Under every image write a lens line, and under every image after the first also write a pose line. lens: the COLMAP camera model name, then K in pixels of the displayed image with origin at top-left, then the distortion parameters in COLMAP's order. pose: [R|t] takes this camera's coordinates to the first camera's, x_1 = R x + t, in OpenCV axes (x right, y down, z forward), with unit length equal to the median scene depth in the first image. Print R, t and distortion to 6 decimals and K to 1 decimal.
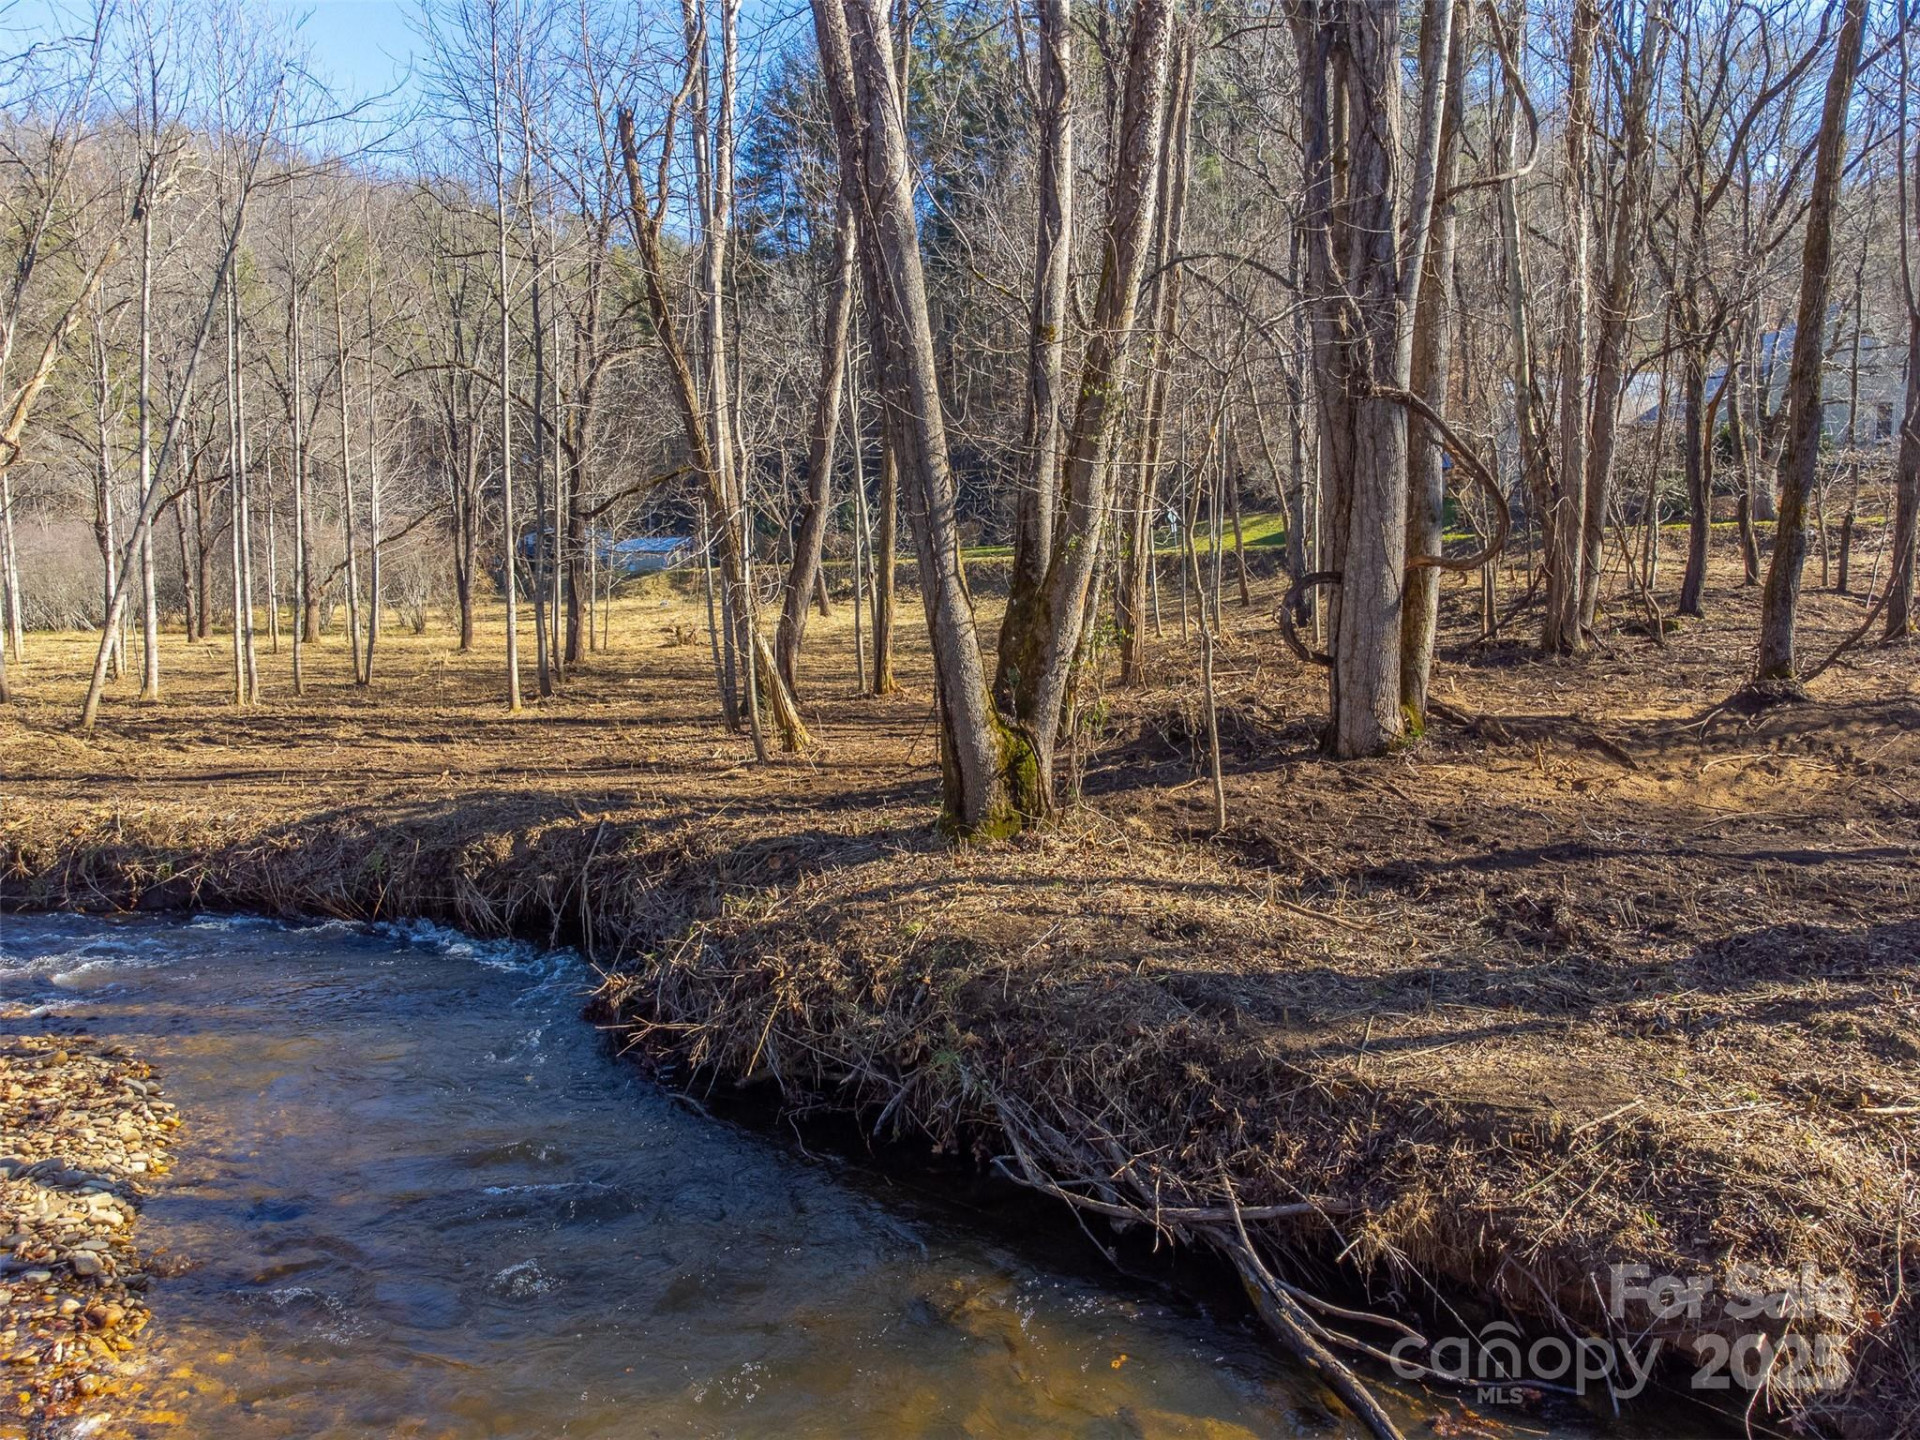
lens RADIAL K [[1417.8, 0, 966.8], [0, 1417.8, 717.4], [0, 0, 1]] dist [0.007399, 0.012762]
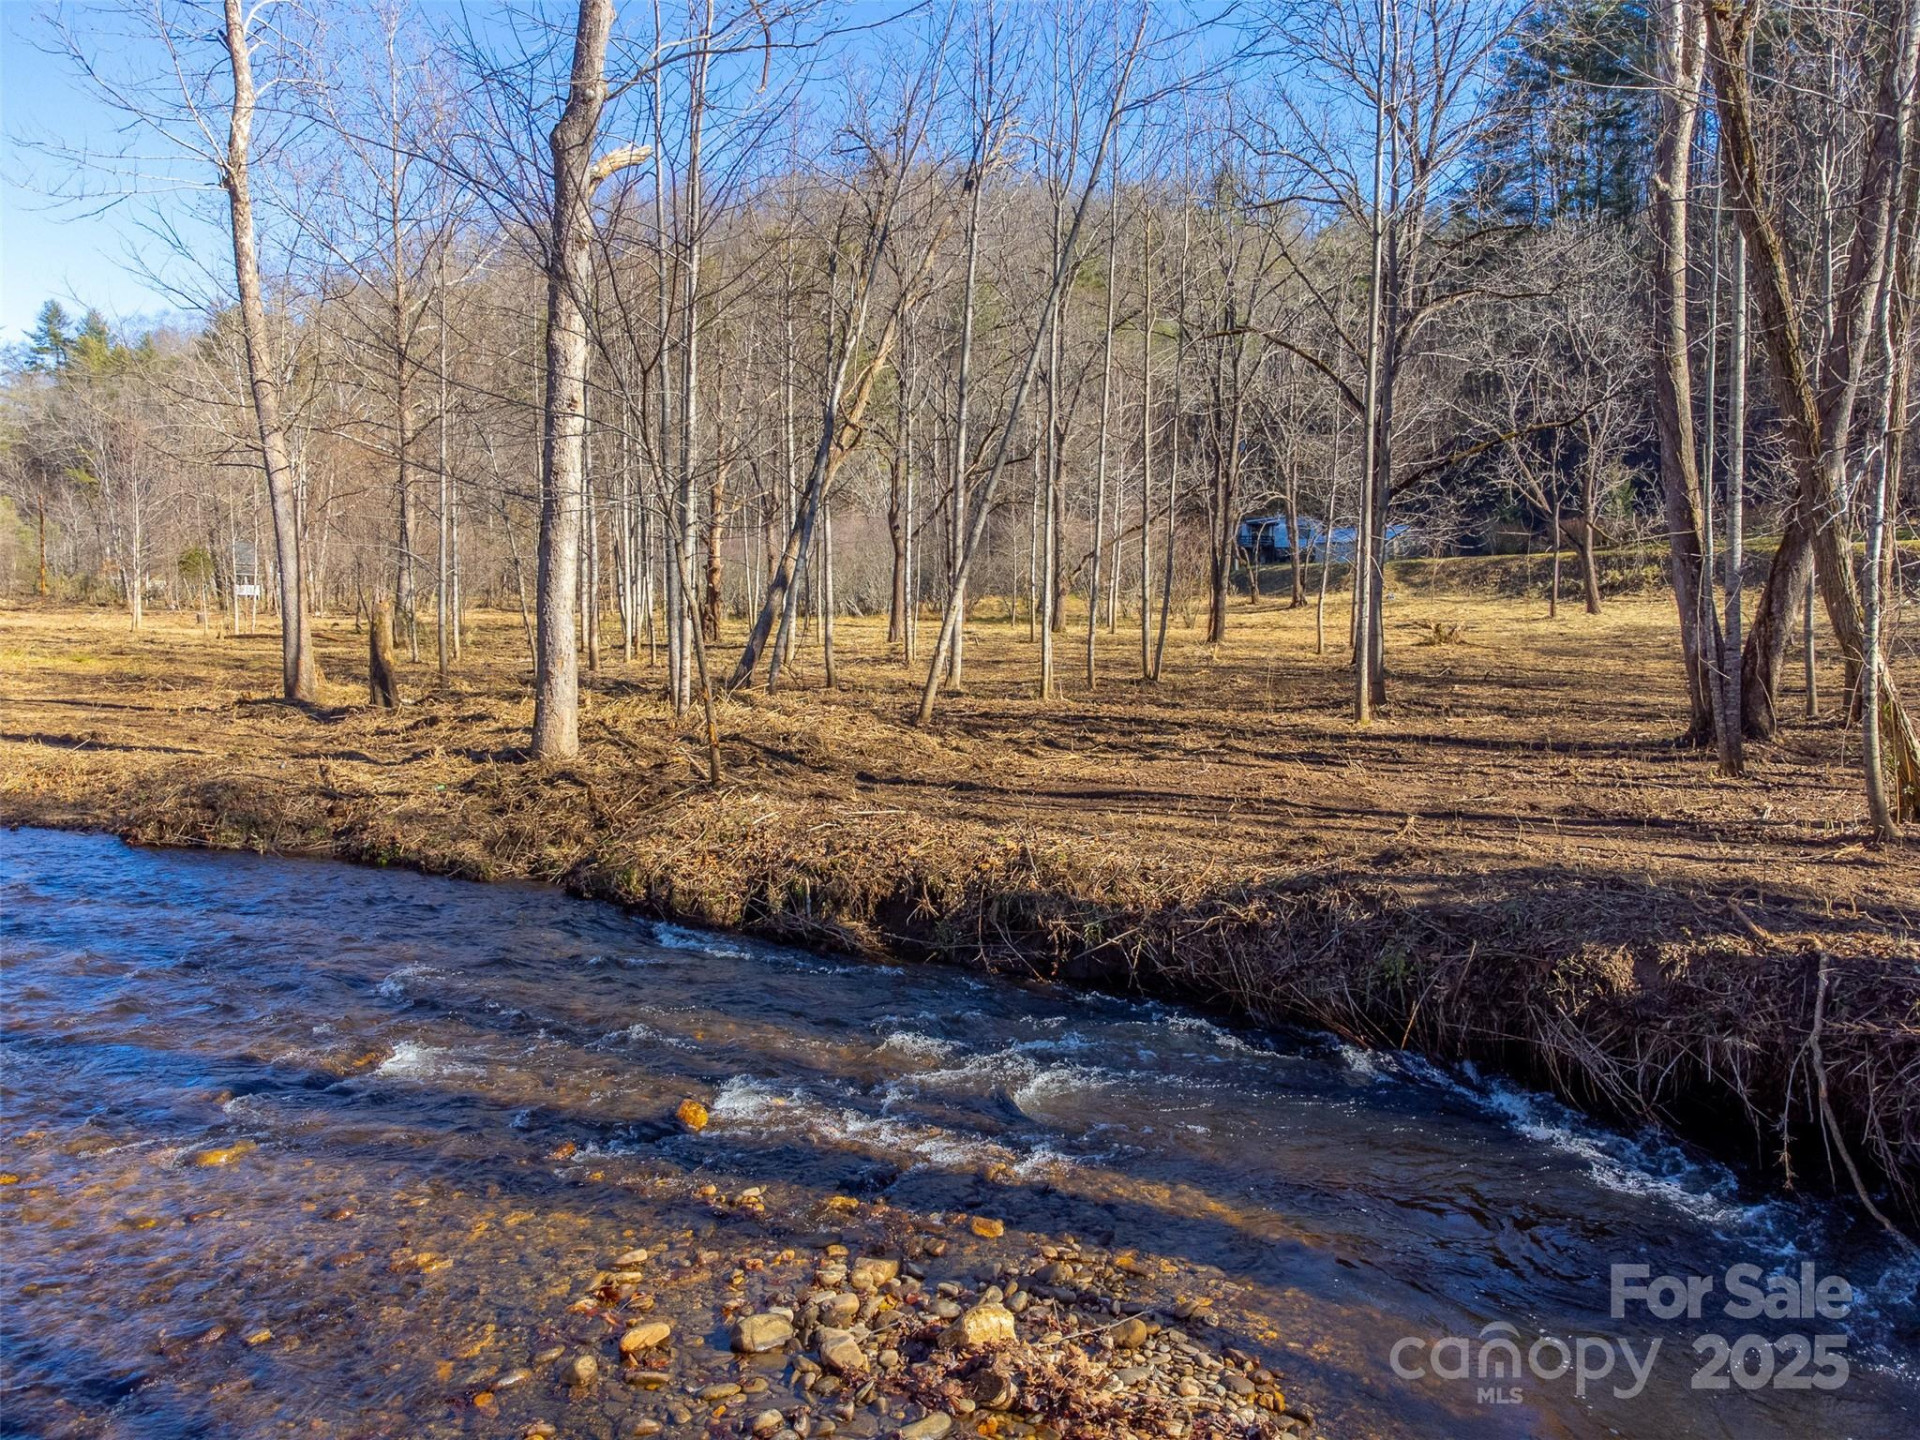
lens RADIAL K [[1417.8, 0, 942.4], [0, 1417.8, 727.2], [0, 0, 1]] dist [0.007399, 0.012762]
pose [[0.889987, 0.052773, -0.452921, -0.182273], [-0.047905, 0.998605, 0.022221, -0.009471], [0.453462, 0.001921, 0.891274, 0.174588]]
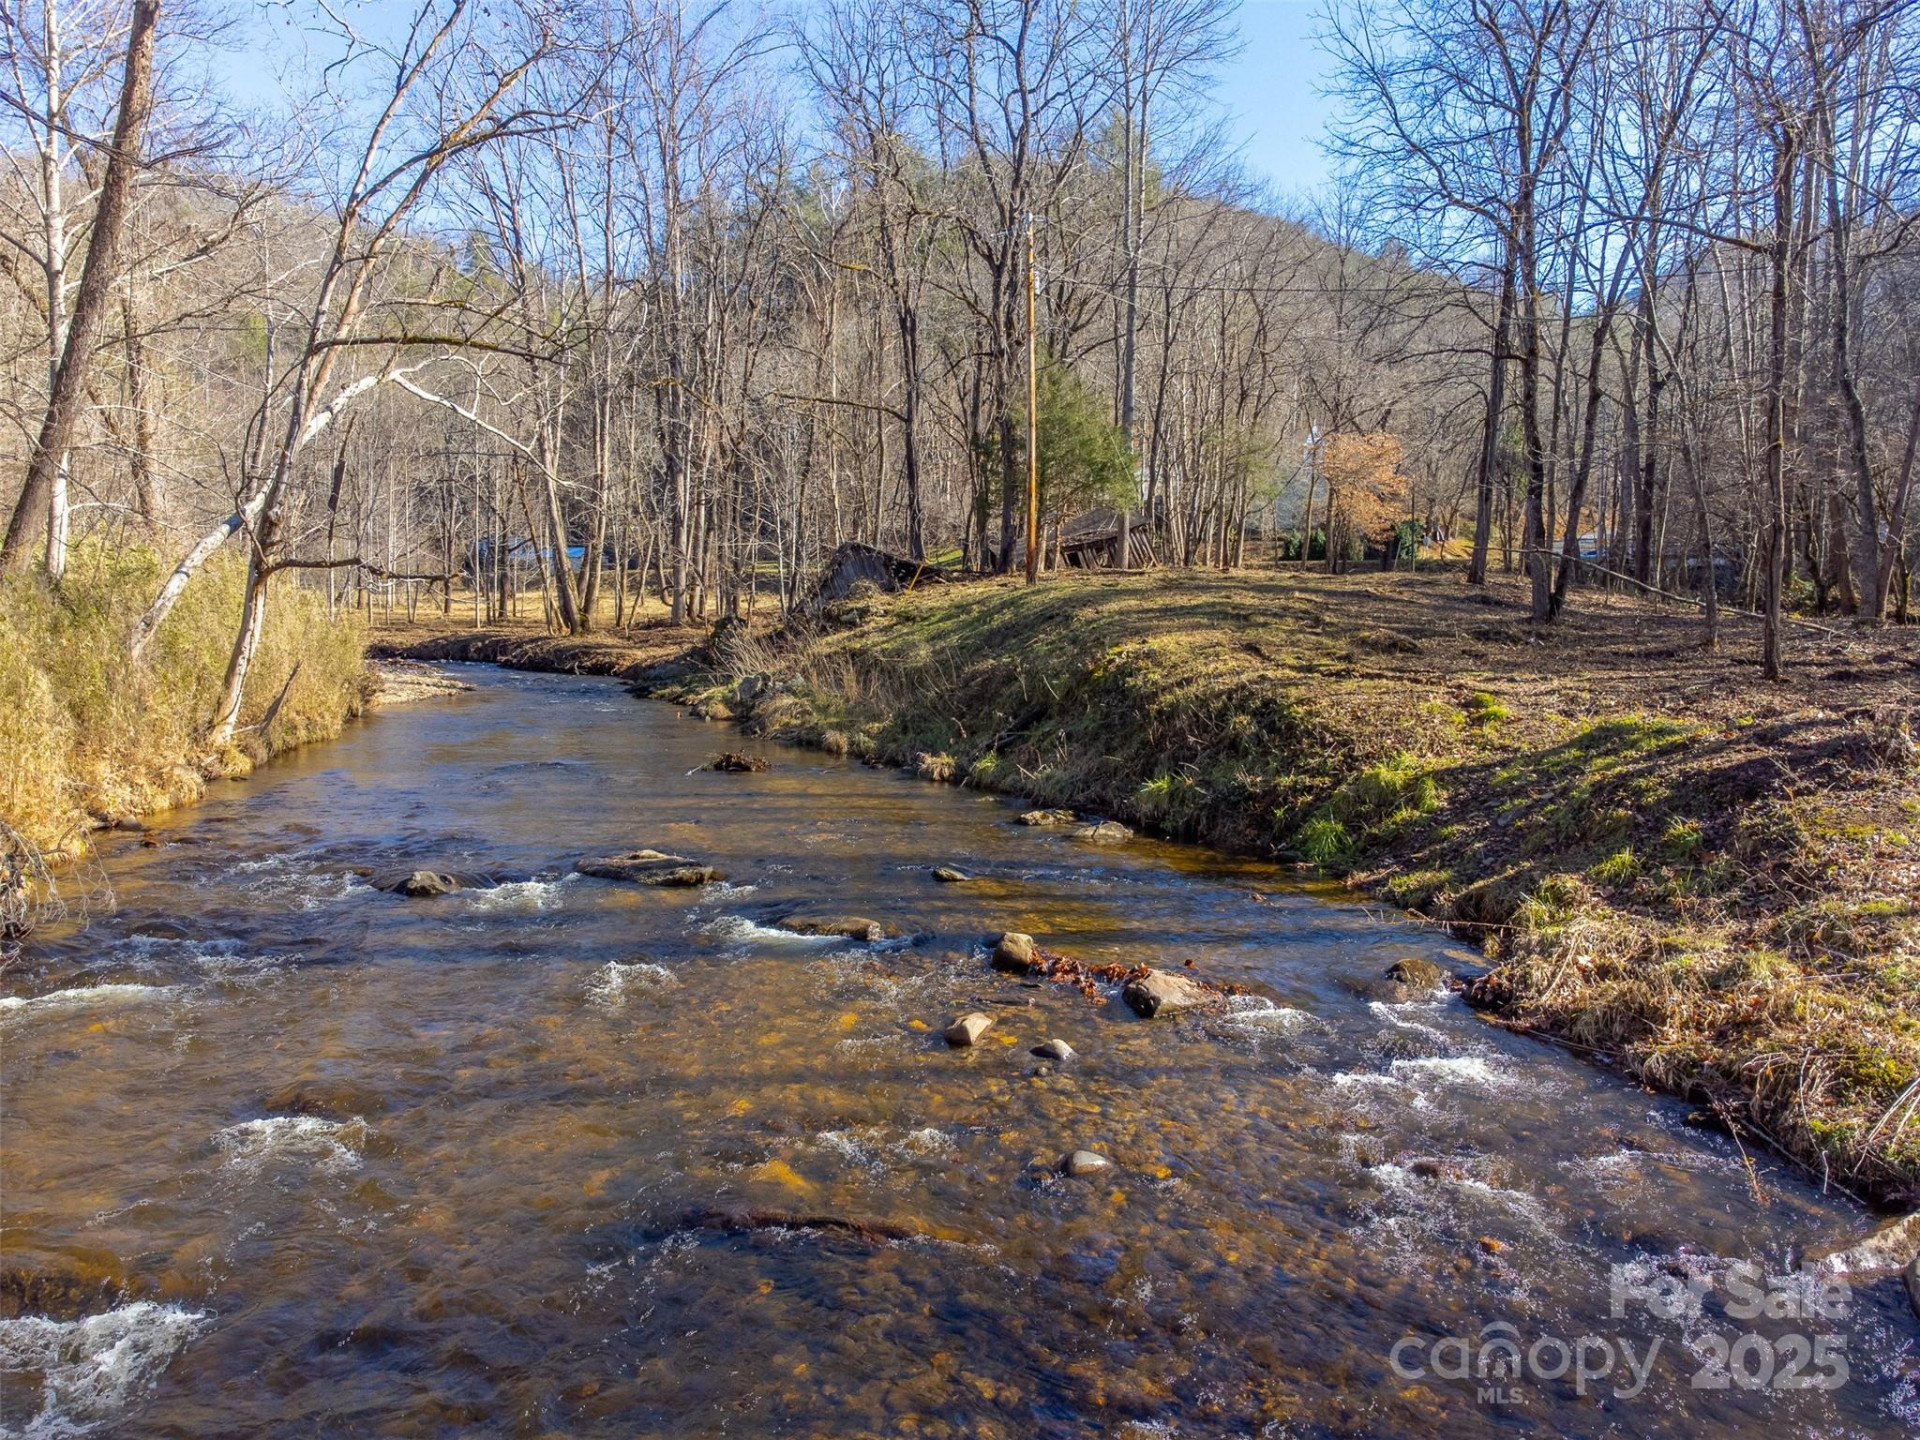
lens RADIAL K [[1411.5, 0, 960.7], [0, 1411.5, 725.5], [0, 0, 1]] dist [0.002265, 0.019070]
pose [[0.999183, 0.019633, 0.035338, 0.579044], [-0.019854, 0.999785, 0.005909, 0.166328], [-0.035214, -0.006606, 0.999358, -1.961196]]
